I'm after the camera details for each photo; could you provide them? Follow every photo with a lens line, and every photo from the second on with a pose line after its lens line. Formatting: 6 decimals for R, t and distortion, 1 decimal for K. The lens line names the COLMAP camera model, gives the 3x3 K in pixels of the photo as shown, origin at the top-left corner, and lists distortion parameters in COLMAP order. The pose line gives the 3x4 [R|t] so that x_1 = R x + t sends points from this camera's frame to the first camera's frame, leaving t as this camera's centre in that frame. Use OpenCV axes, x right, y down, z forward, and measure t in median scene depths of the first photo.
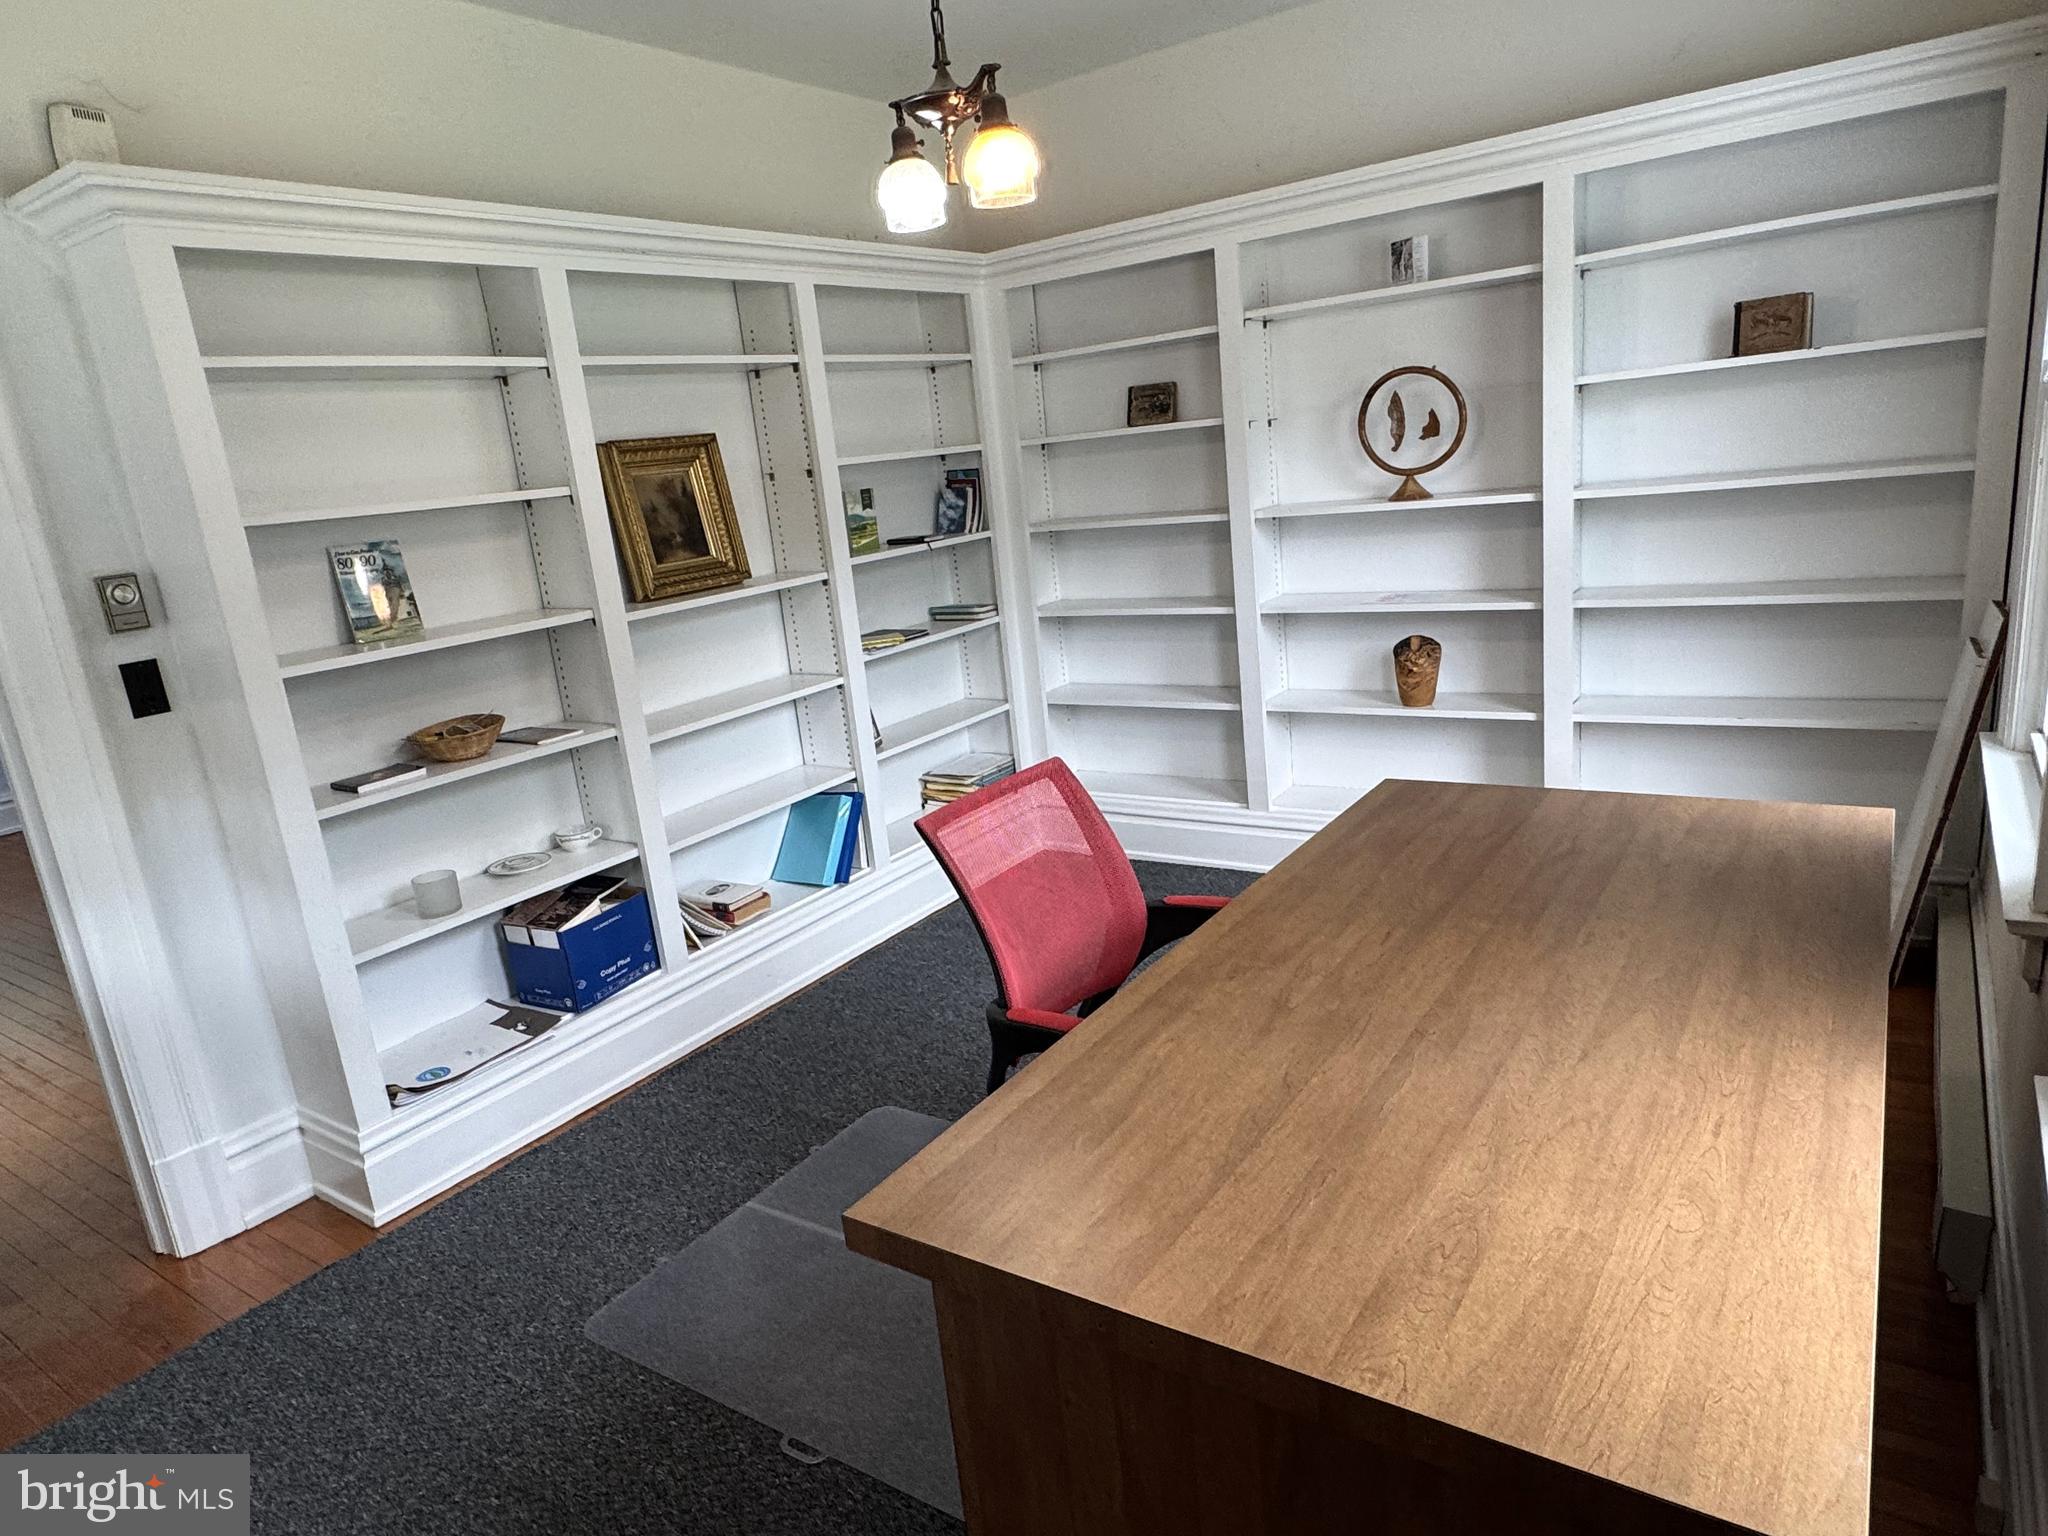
lens RADIAL K [[1257.8, 0, 1010.7], [0, 1257.8, 766.8], [0, 0, 1]] dist [0.000857, 0.003448]
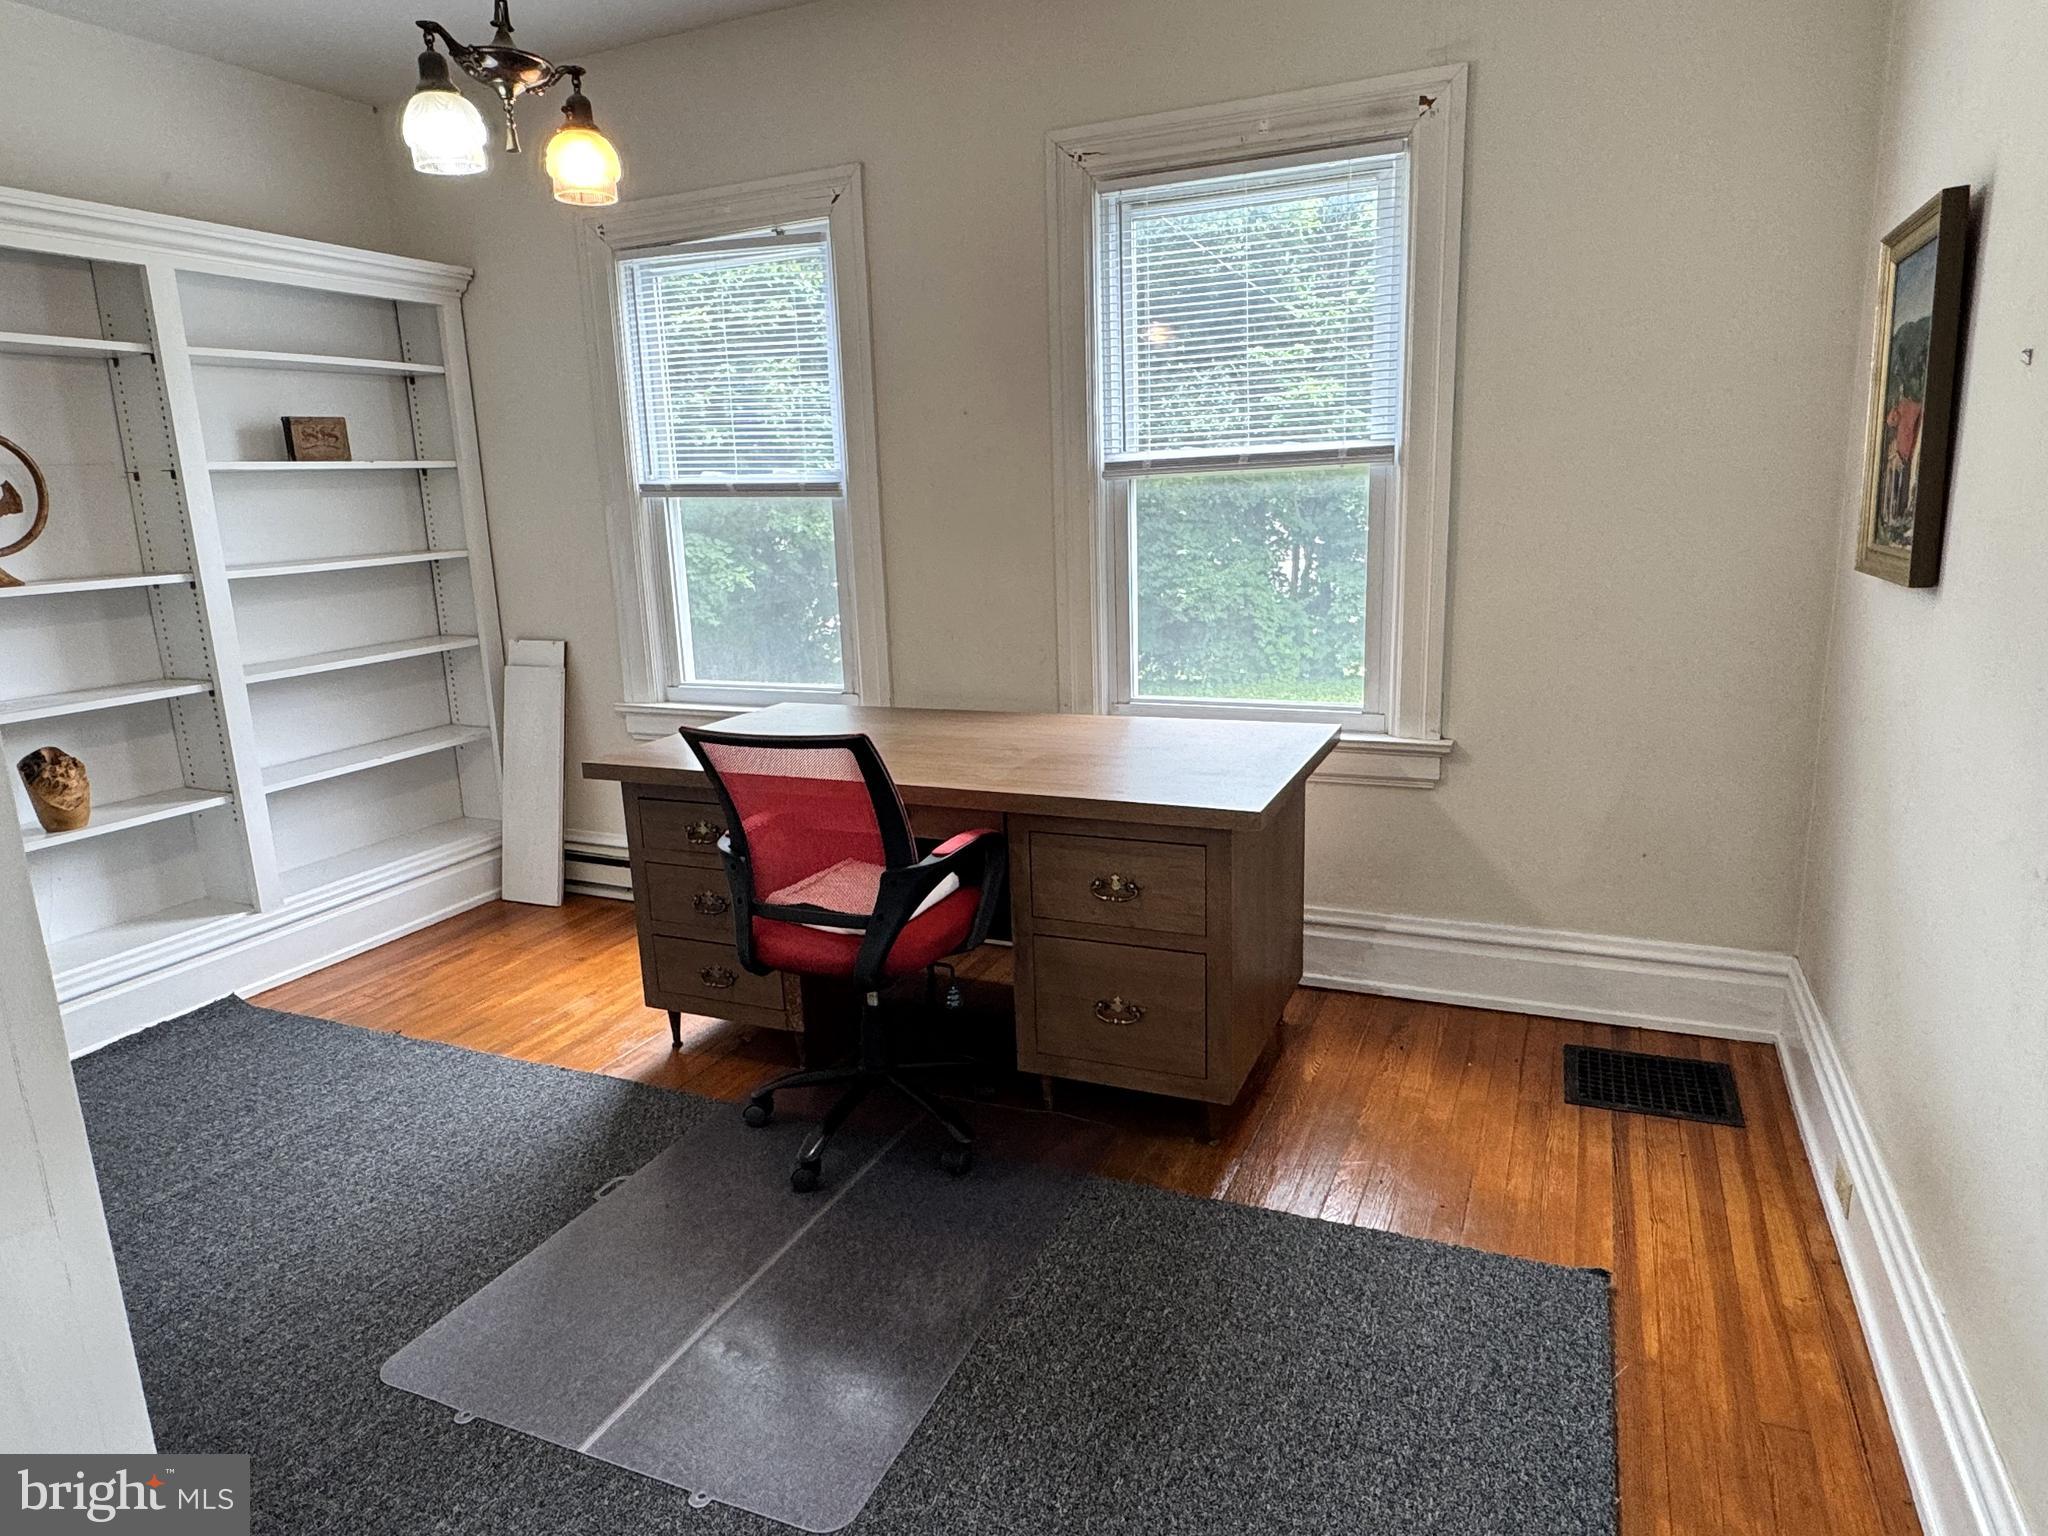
lens RADIAL K [[1257.8, 0, 1013.3], [0, 1257.8, 766.0], [0, 0, 1]] dist [0.000857, 0.003448]
pose [[-0.190646, -0.104960, 0.976032, -0.730543], [0.287169, 0.944810, 0.157695, -0.050455], [-0.938716, 0.310350, -0.149982, 0.636651]]
